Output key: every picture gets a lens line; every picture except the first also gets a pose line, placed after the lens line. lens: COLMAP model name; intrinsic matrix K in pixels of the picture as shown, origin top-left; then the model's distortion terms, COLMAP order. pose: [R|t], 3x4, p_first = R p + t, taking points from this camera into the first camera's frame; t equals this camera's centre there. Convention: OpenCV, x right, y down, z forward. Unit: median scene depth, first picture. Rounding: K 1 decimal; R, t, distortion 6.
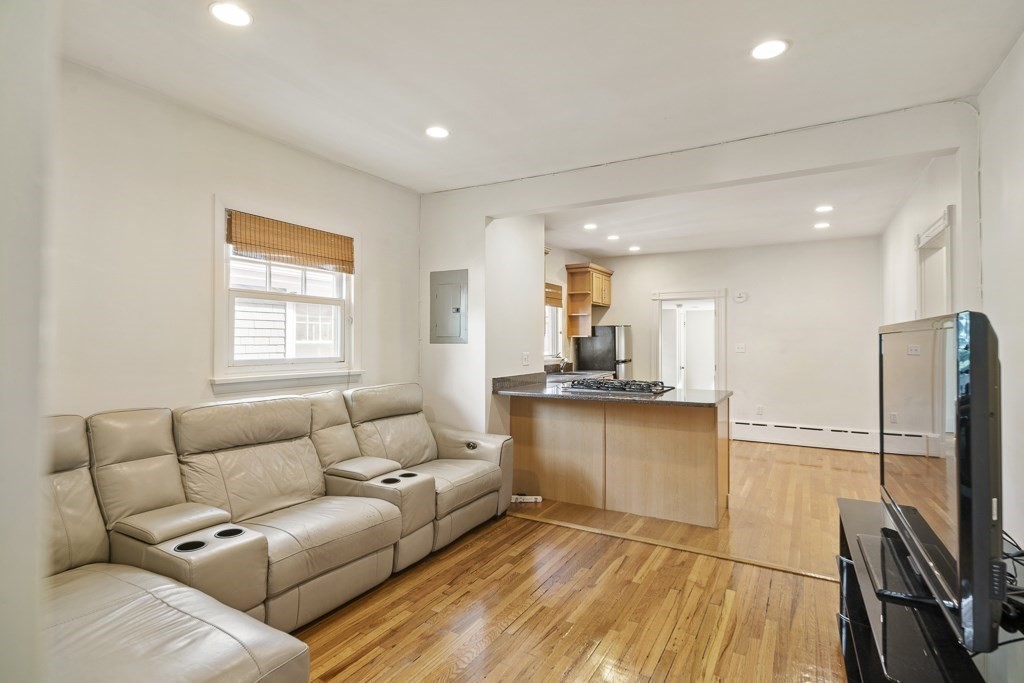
lens RADIAL K [[510.2, 0, 515.2], [0, 510.2, 336.0], [0, 0, 1]] dist [0.005500, 0.000254]
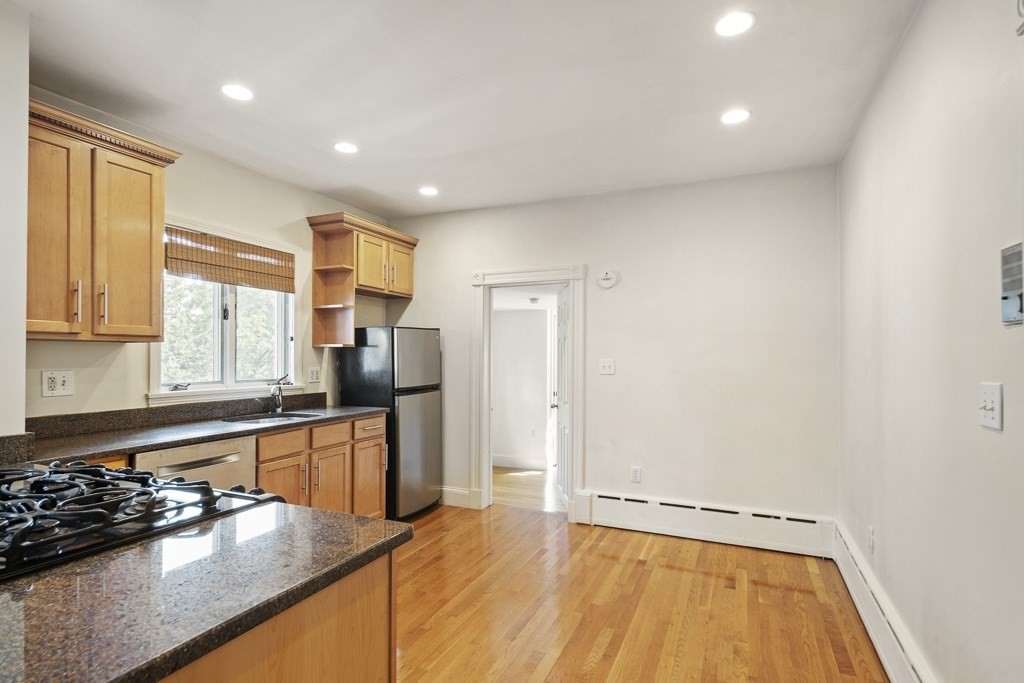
lens RADIAL K [[510.2, 0, 512.5], [0, 510.2, 355.4], [0, 0, 1]] dist [0.005500, 0.000254]
pose [[0.994299, 0.003502, 0.106568, 0.262007], [-0.004429, 0.999954, 0.008462, 0.005712], [-0.106533, -0.008886, 0.994269, 0.418565]]
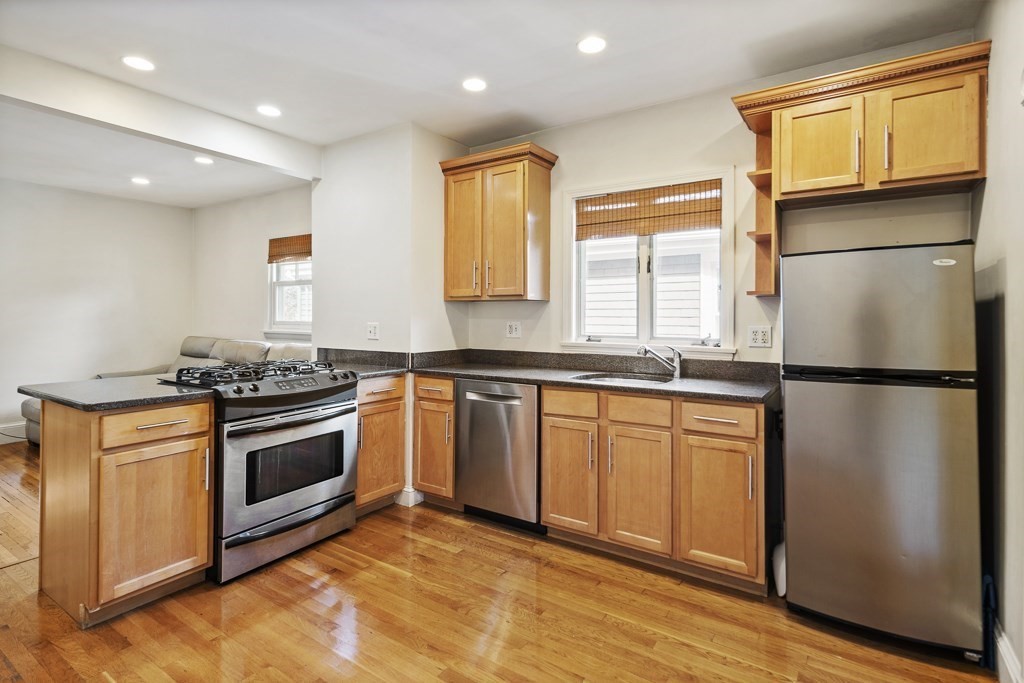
lens RADIAL K [[510.2, 0, 527.5], [0, 510.2, 317.1], [0, 0, 1]] dist [0.005500, 0.000254]
pose [[-0.057920, 0.001016, -0.998321, 0.514432], [0.006748, 0.999977, 0.000626, 0.016395], [0.998298, -0.006701, -0.057925, 0.846615]]
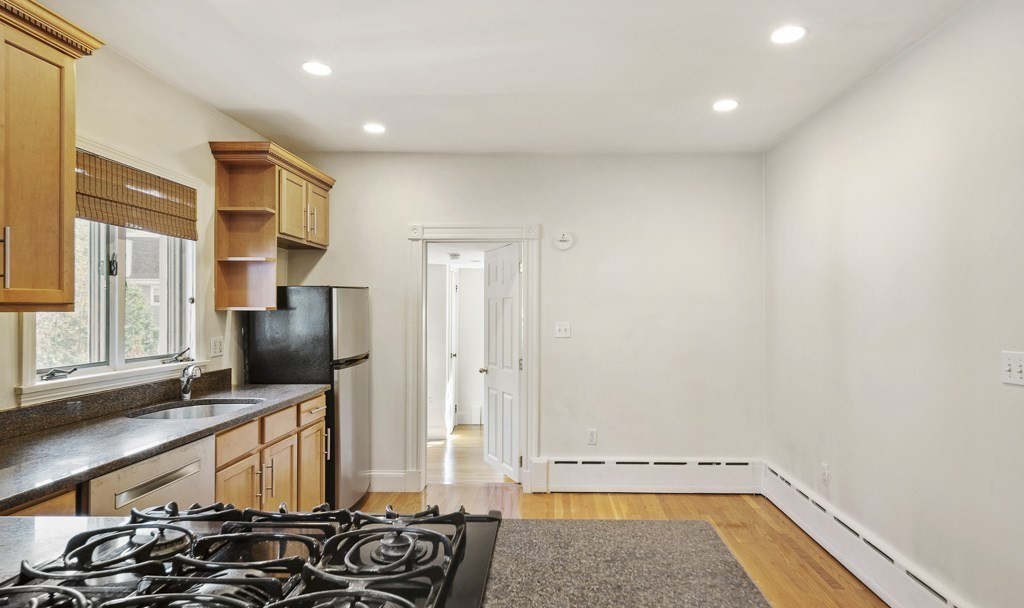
lens RADIAL K [[542.7, 0, 543.4], [0, 542.7, 306.0], [0, 0, 1]] dist [0.001919, 0.001450]
pose [[0.872677, 0.003971, 0.488282, 0.120621], [-0.006887, 0.999968, 0.004176, -0.005420], [-0.488250, -0.007007, 0.872676, 0.462744]]
